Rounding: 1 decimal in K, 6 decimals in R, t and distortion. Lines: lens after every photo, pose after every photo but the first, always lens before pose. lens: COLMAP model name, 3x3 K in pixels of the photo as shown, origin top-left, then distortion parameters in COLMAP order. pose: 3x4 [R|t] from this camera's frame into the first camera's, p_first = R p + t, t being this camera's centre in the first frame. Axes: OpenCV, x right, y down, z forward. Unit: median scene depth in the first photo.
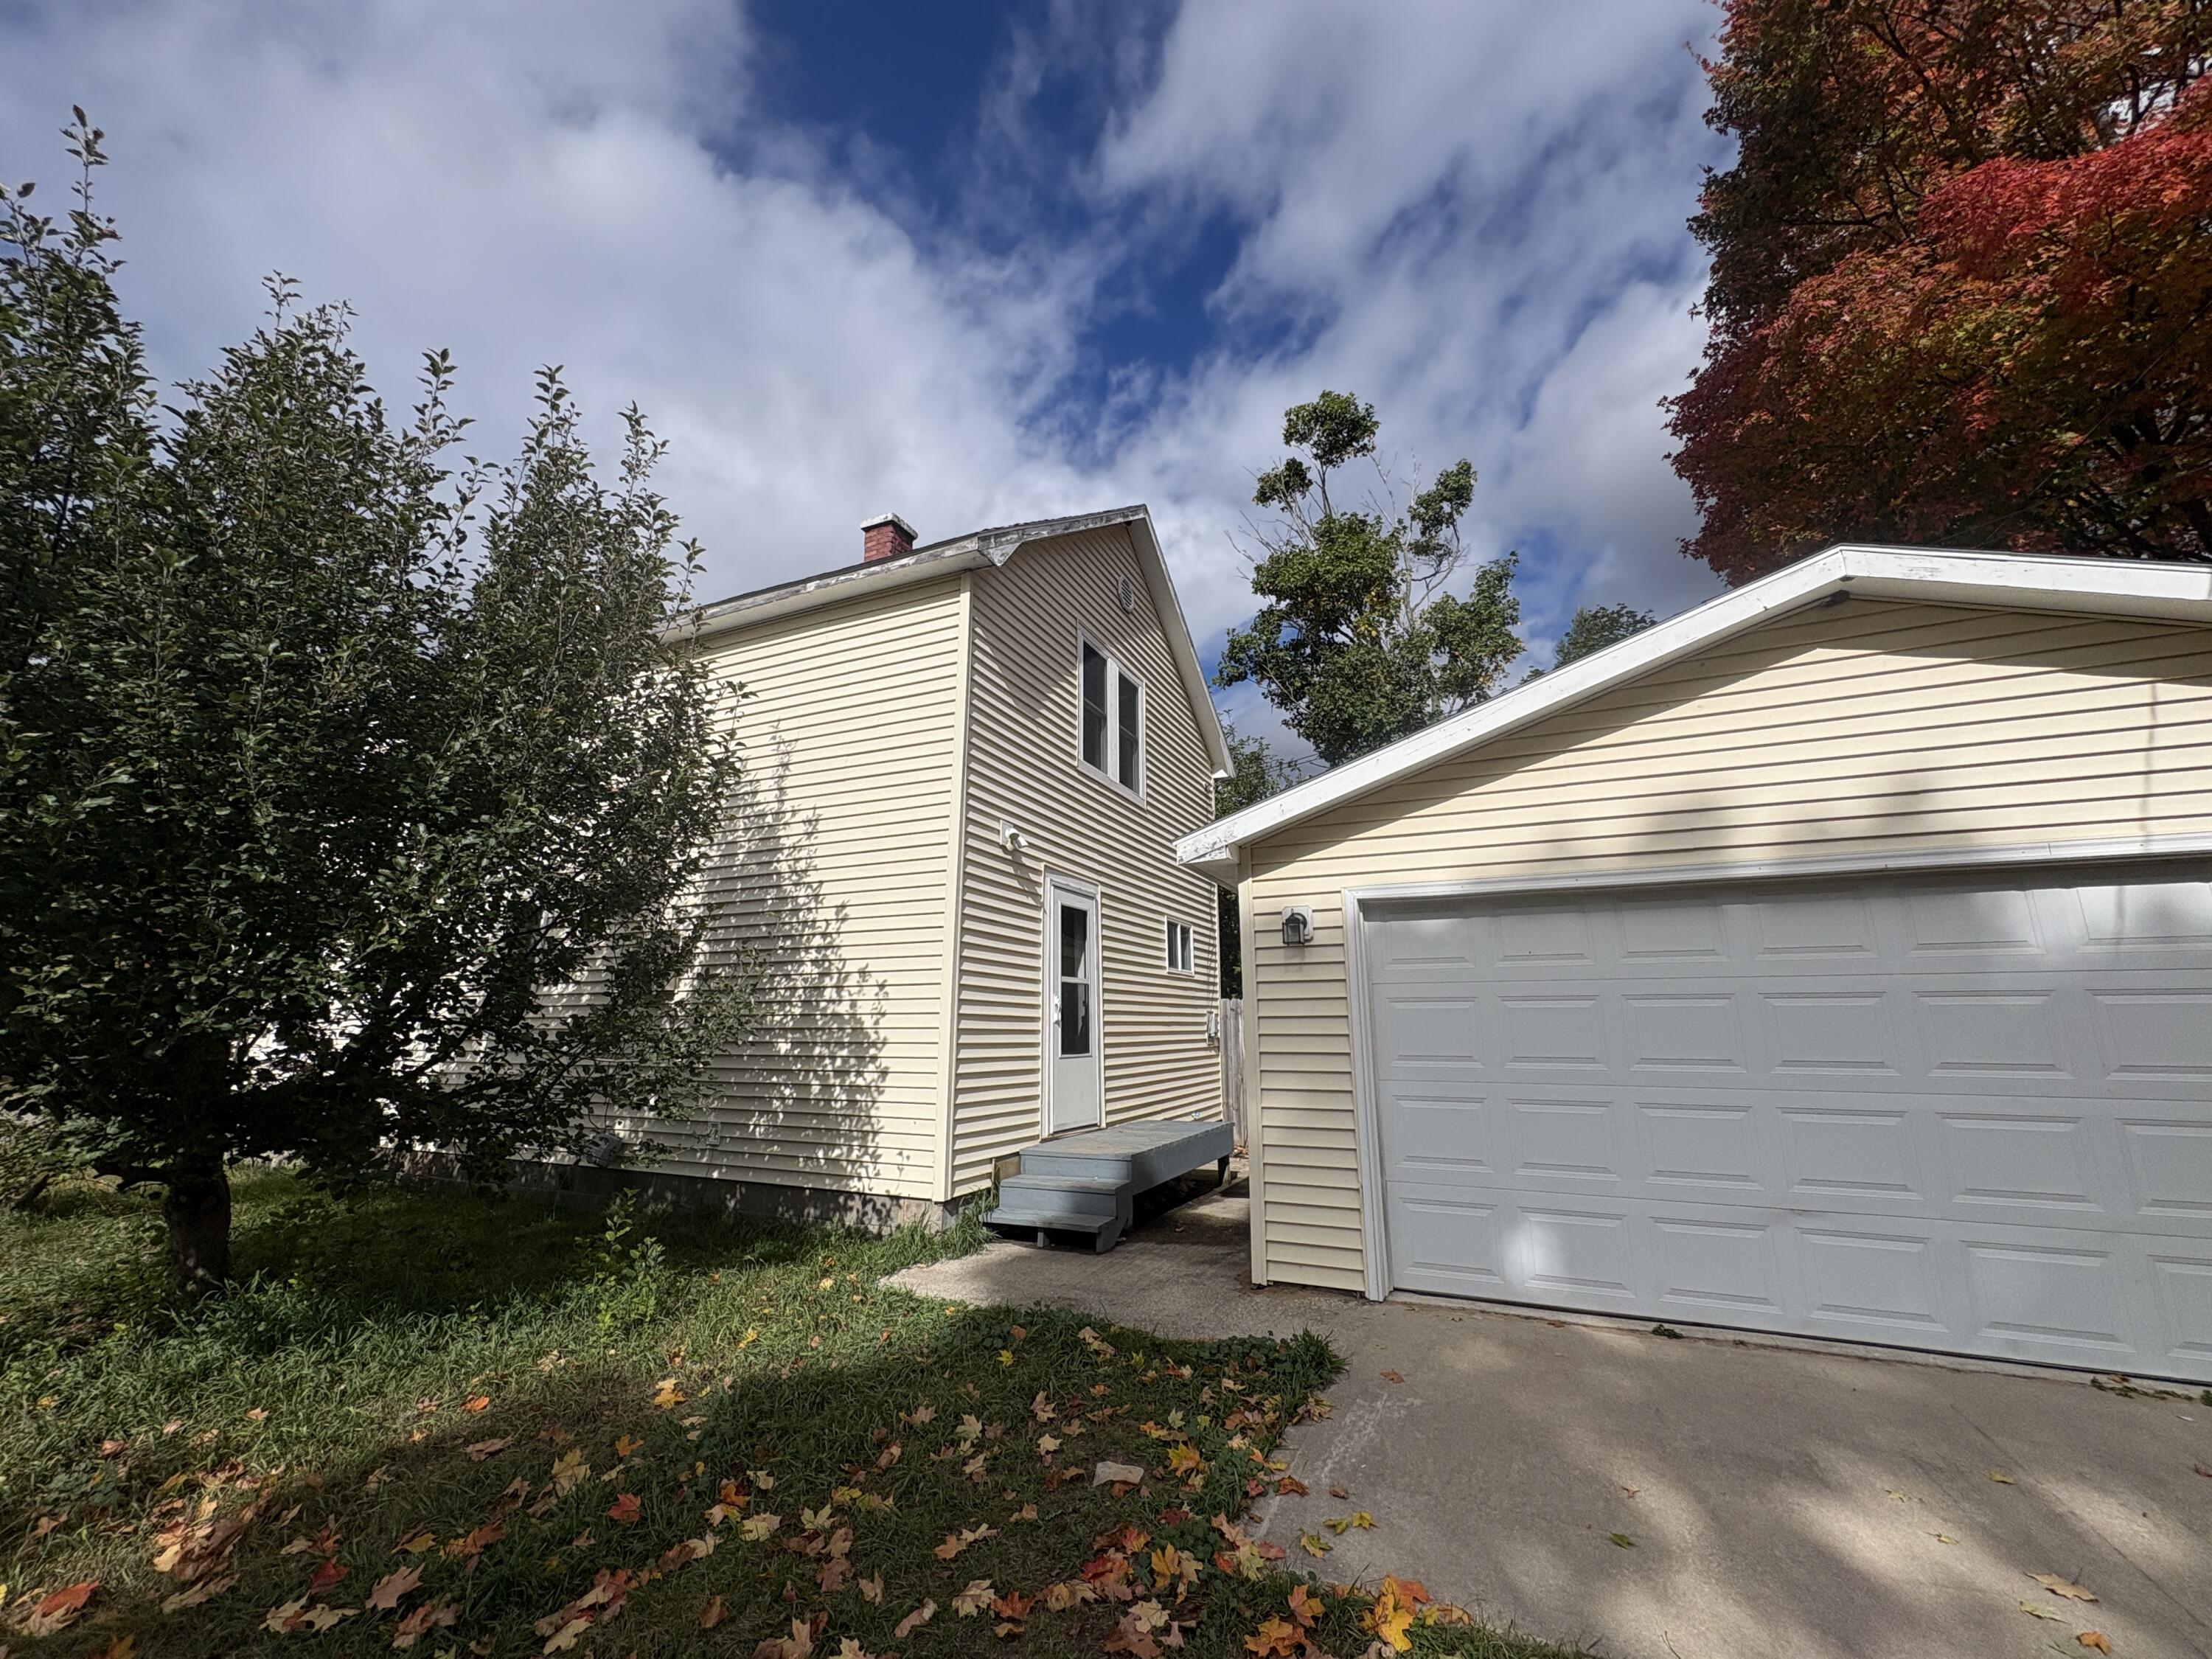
lens RADIAL K [[861.4, 0, 1106.0], [0, 861.4, 829.5], [0, 0, 1]] dist [-0.000741, -0.000203]
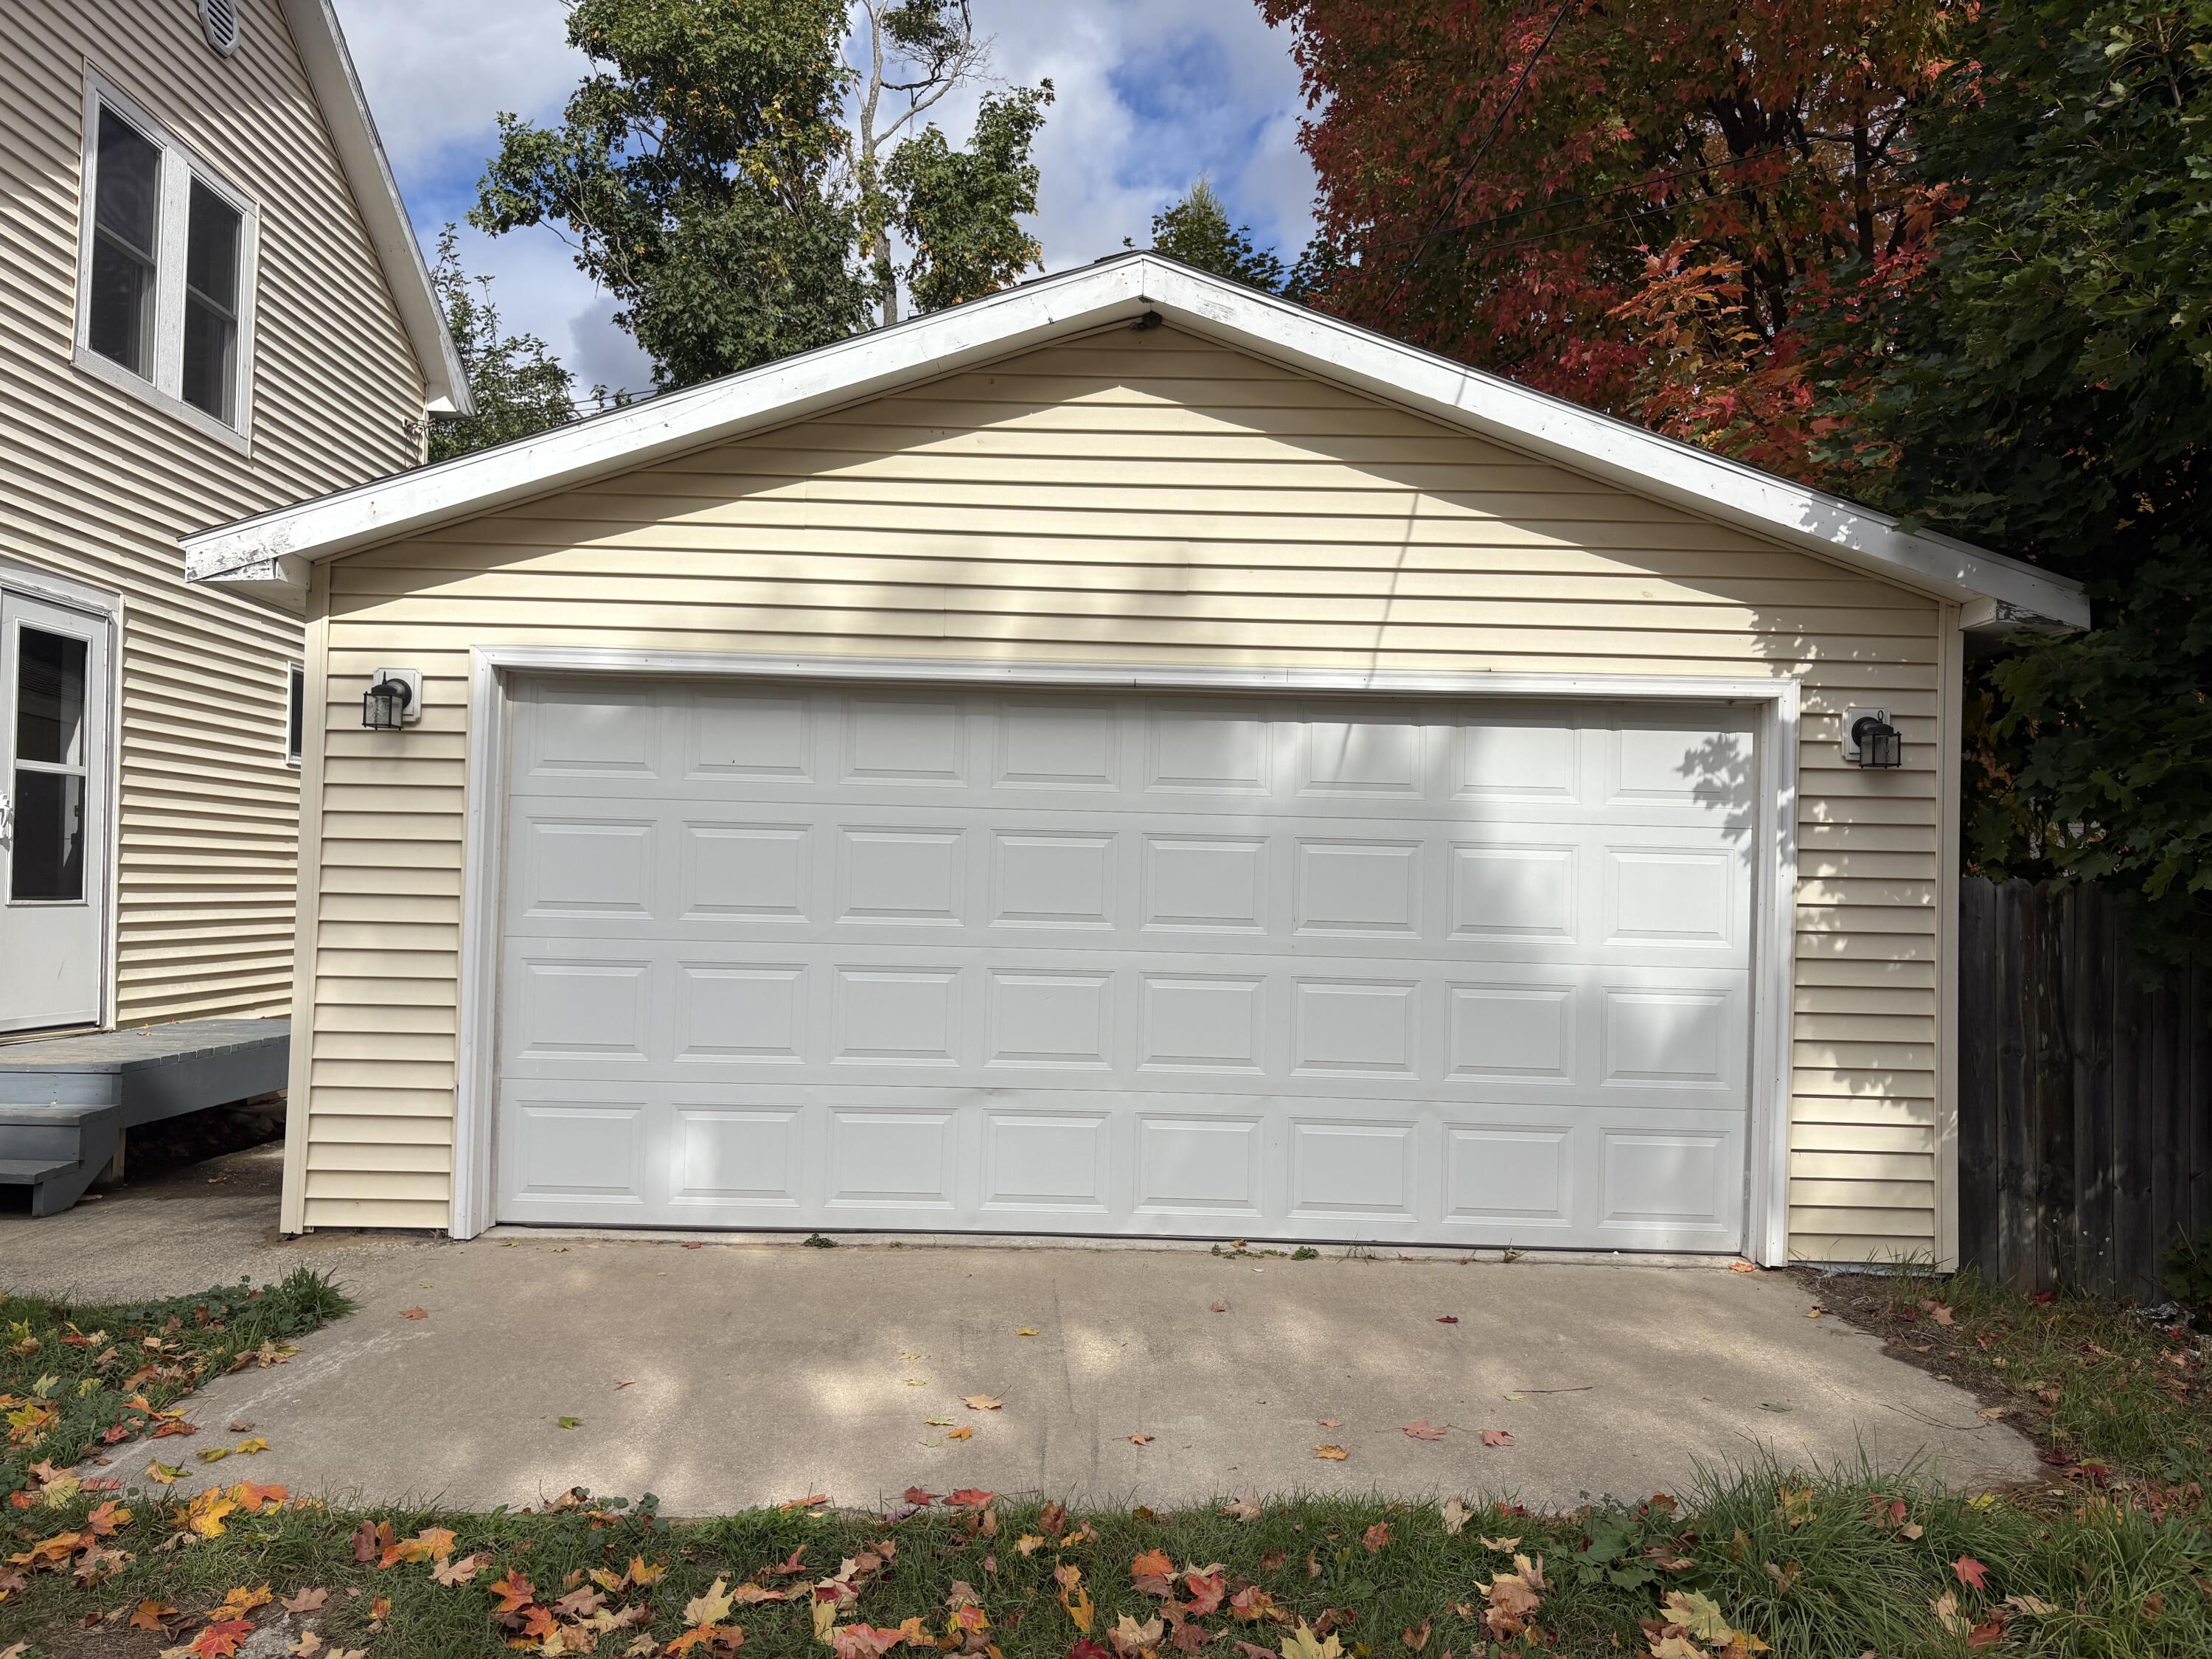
lens RADIAL K [[1654.8, 0, 1106.0], [0, 1654.8, 829.5], [0, 0, 1]] dist [0.047142, -0.056427]
pose [[0.905552, 0.039216, 0.422419, 0.204089], [-0.118911, 0.979267, 0.164001, -0.063374], [-0.407230, -0.198741, 0.891440, -0.355761]]
